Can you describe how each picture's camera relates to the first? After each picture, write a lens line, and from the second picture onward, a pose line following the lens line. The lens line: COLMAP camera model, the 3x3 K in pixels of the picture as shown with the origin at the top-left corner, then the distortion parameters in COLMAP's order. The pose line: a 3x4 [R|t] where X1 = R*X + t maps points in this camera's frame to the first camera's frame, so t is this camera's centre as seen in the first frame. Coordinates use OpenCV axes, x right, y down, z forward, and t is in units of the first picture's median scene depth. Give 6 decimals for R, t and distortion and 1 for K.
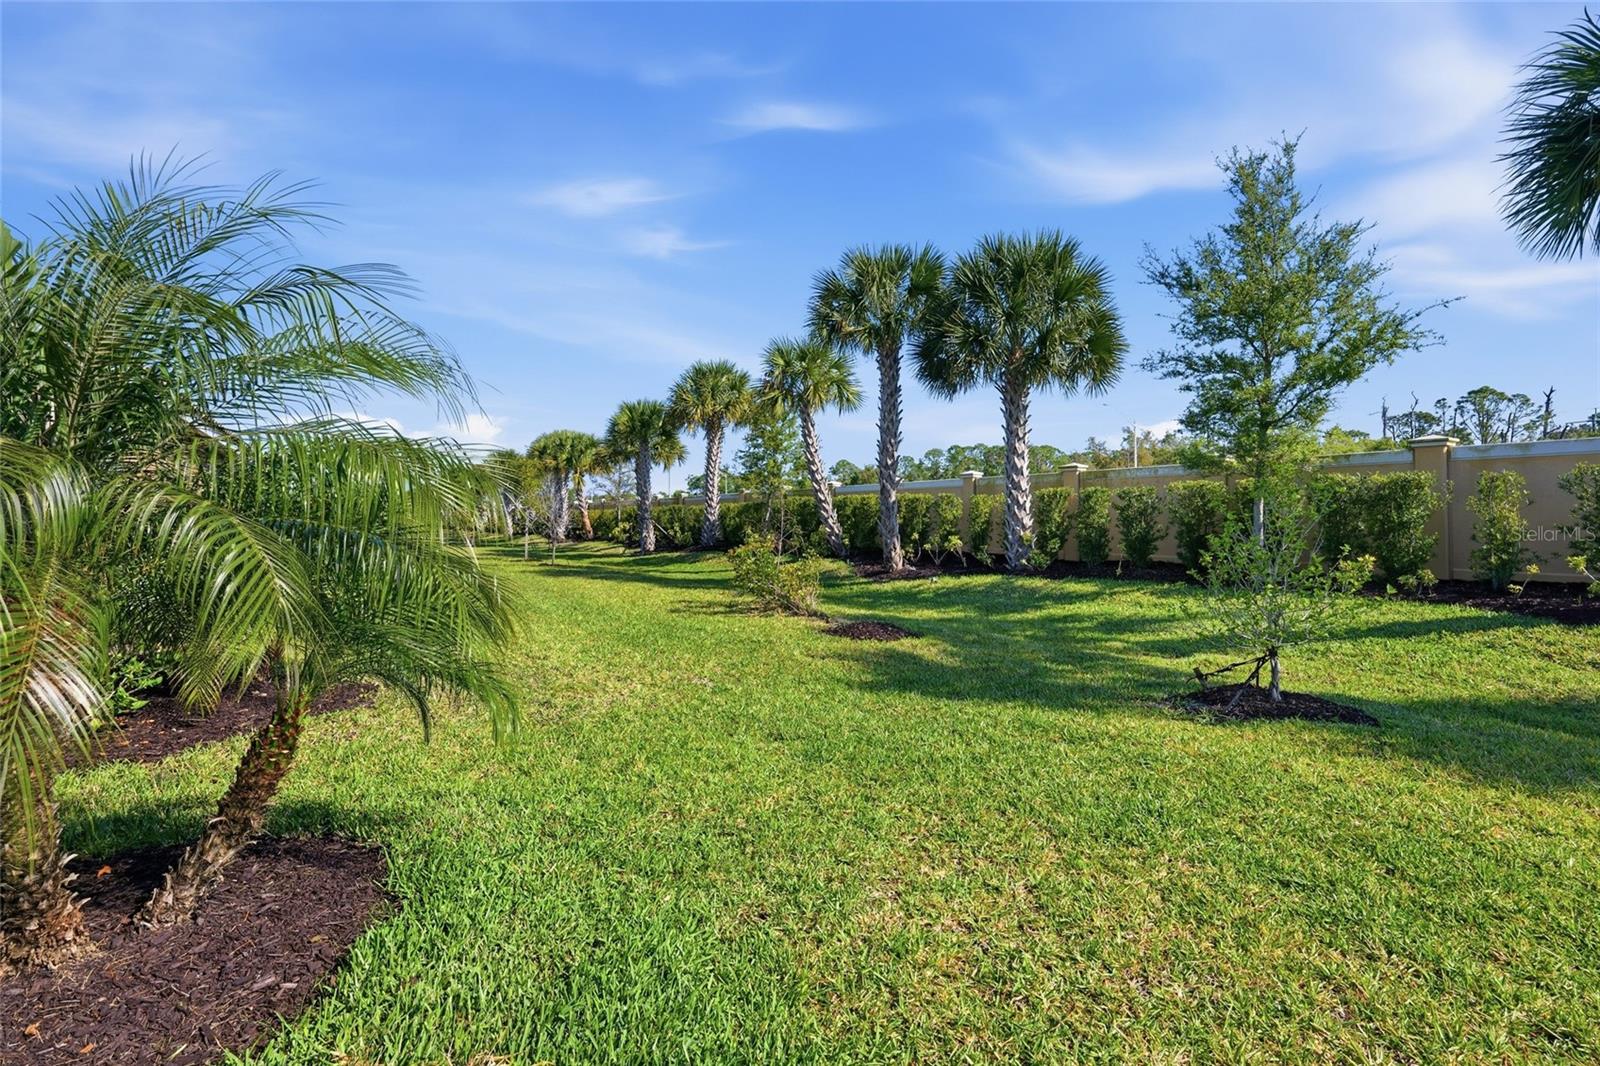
lens RADIAL K [[753.9, 0, 836.6], [0, 753.9, 506.4], [0, 0, 1]] dist [0.002209, -0.000907]
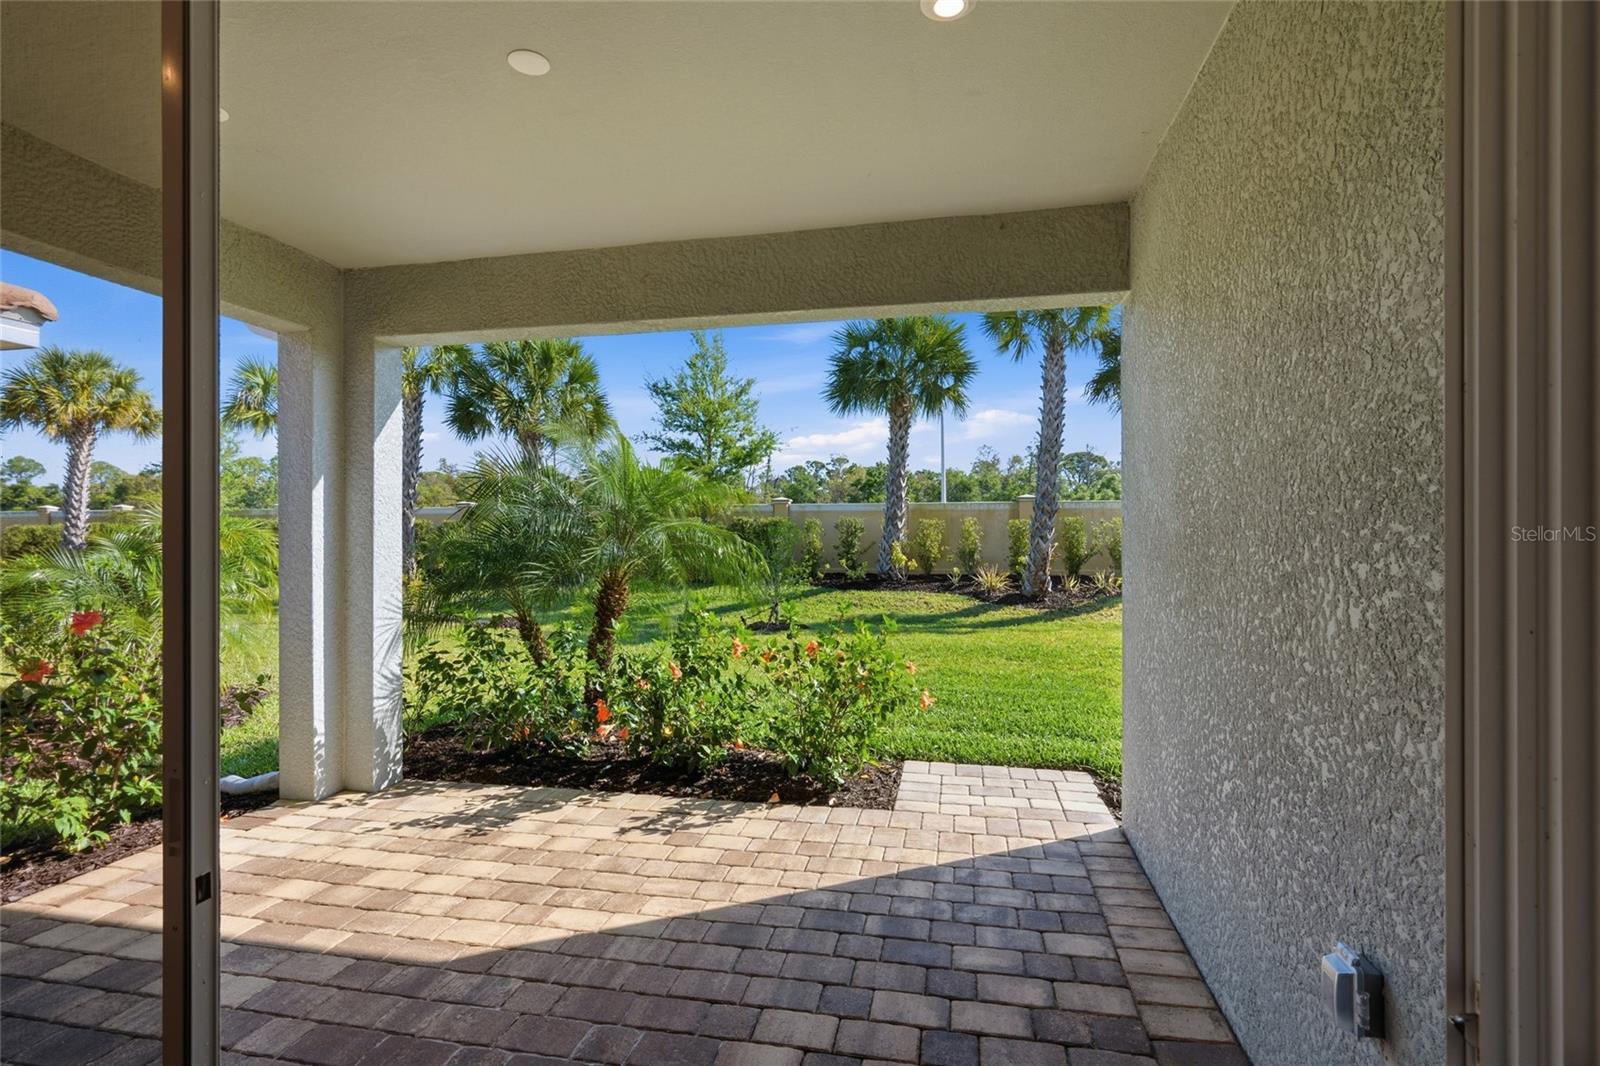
lens RADIAL K [[753.9, 0, 795.1], [0, 753.9, 532.6], [0, 0, 1]] dist [0.002209, -0.000907]
pose [[0.704782, 0.008399, 0.709375, -0.474212], [-0.012459, 0.999922, 0.000539, -0.008624], [-0.709315, -0.009217, 0.704831, -0.311401]]
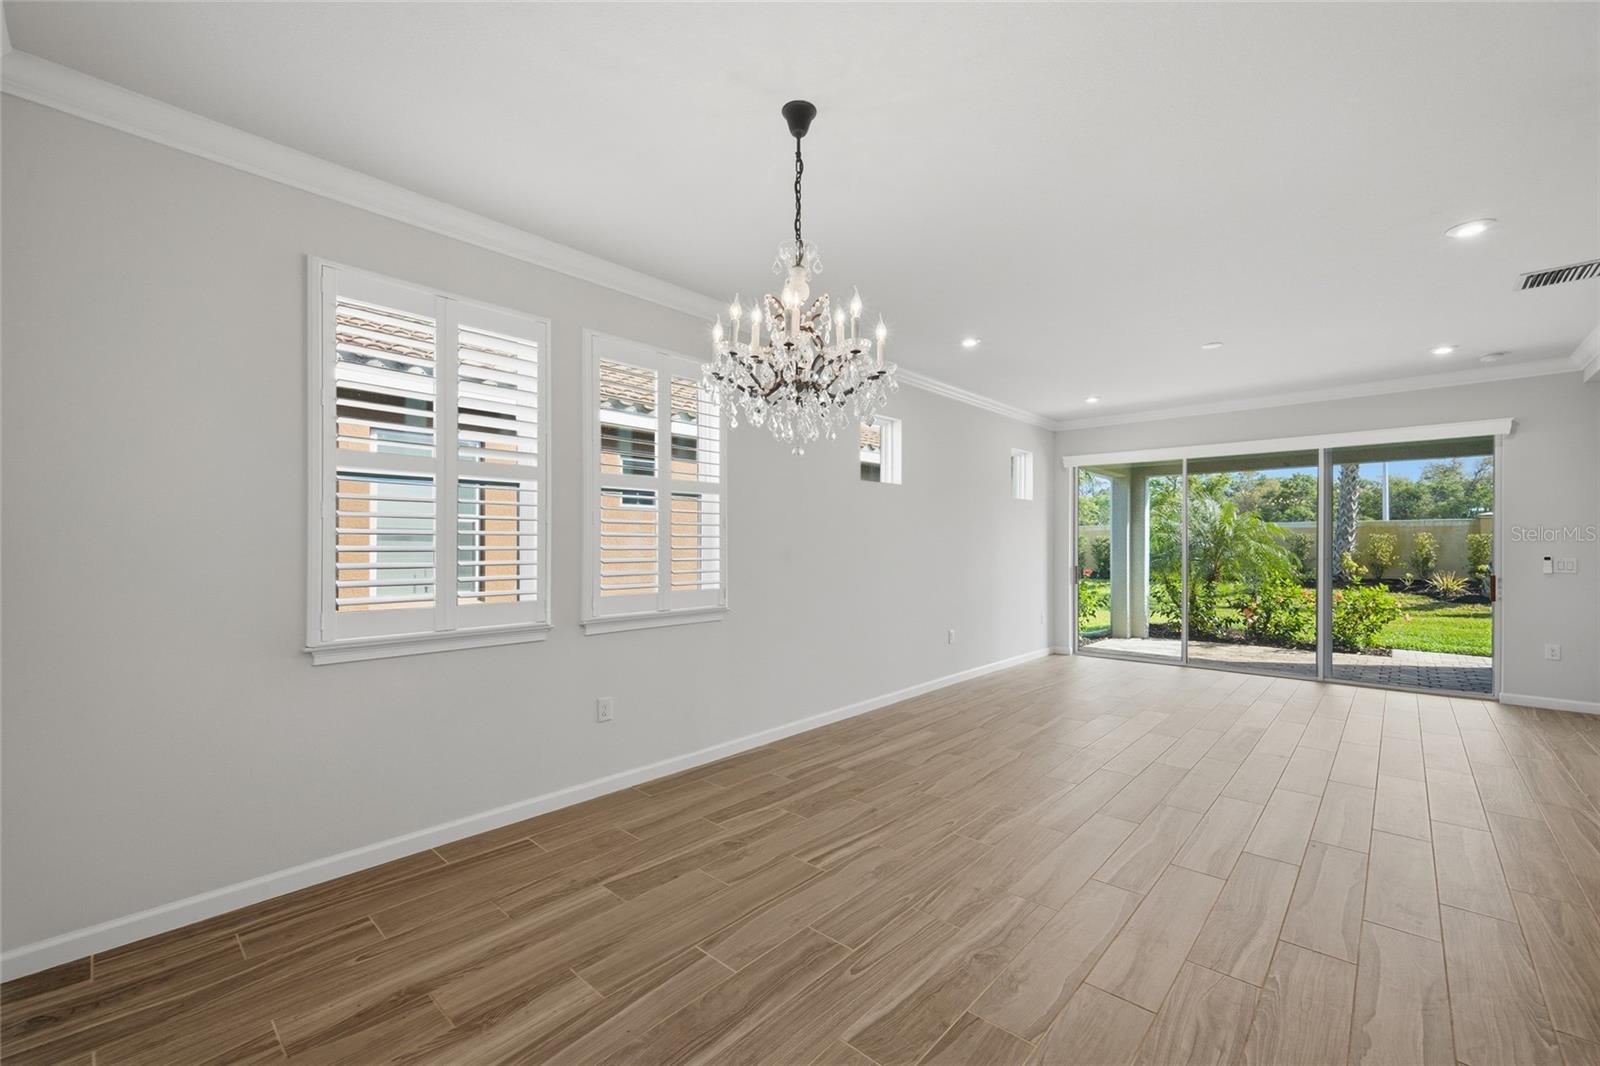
lens RADIAL K [[655.0, 0, 802.9], [0, 655.0, 542.7], [0, 0, 1]] dist [0.000091, 0.000135]
pose [[0.965402, 0.007720, 0.260650, -1.155240], [-0.009179, 0.999948, 0.004379, -0.011234], [-0.260603, -0.006620, 0.965423, -0.714996]]
